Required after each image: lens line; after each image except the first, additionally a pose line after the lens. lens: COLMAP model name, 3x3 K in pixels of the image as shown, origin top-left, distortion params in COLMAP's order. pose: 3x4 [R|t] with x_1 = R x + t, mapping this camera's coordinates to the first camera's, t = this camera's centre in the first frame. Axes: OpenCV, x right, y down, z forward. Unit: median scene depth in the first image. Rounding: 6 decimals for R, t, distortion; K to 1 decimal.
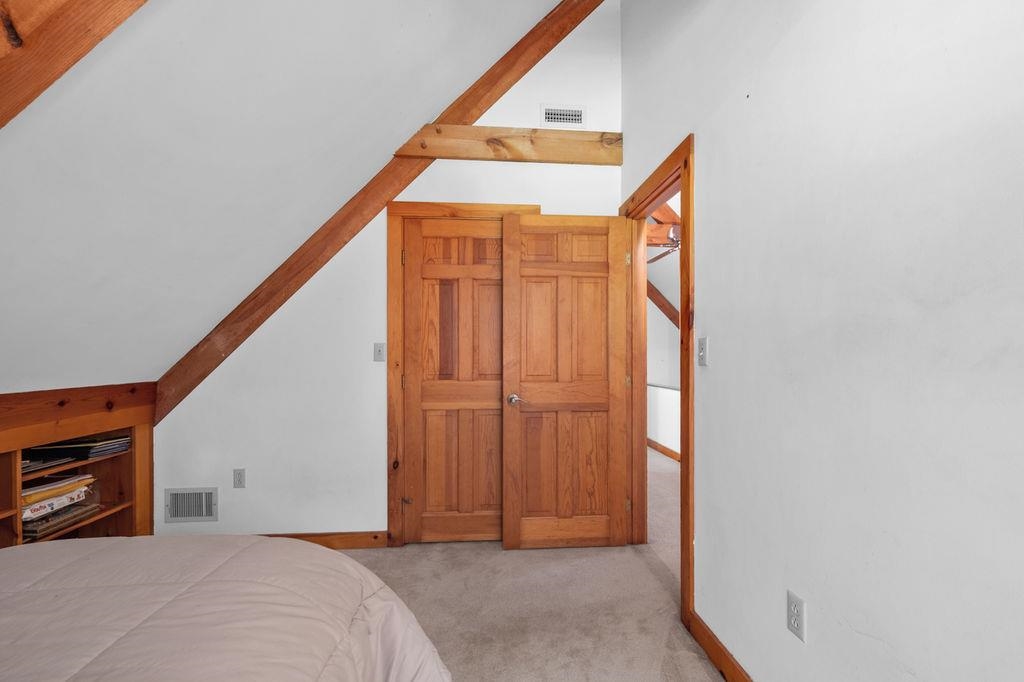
lens RADIAL K [[428.4, 0, 513.7], [0, 428.4, 367.9], [0, 0, 1]] dist [-0.000623, -0.000487]
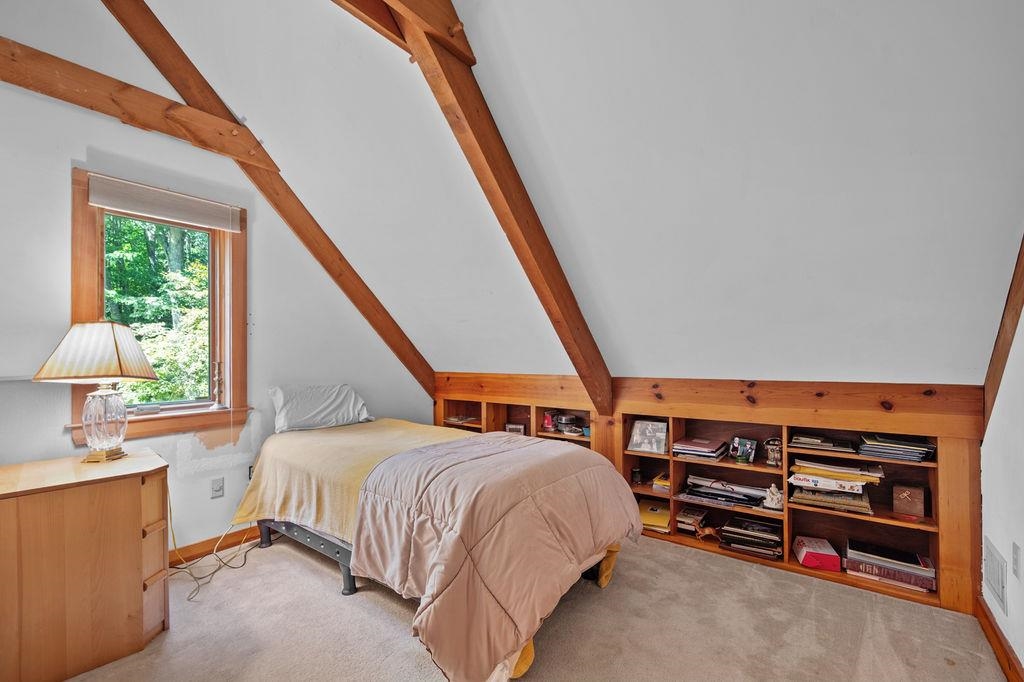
lens RADIAL K [[438.1, 0, 507.3], [0, 438.1, 349.7], [0, 0, 1]] dist [-0.004644, -0.000586]
pose [[-0.667596, 0.000842, -0.744523, 0.328338], [-0.006396, 0.999956, 0.006866, -0.035768], [0.744496, 0.009345, -0.667561, 1.088591]]
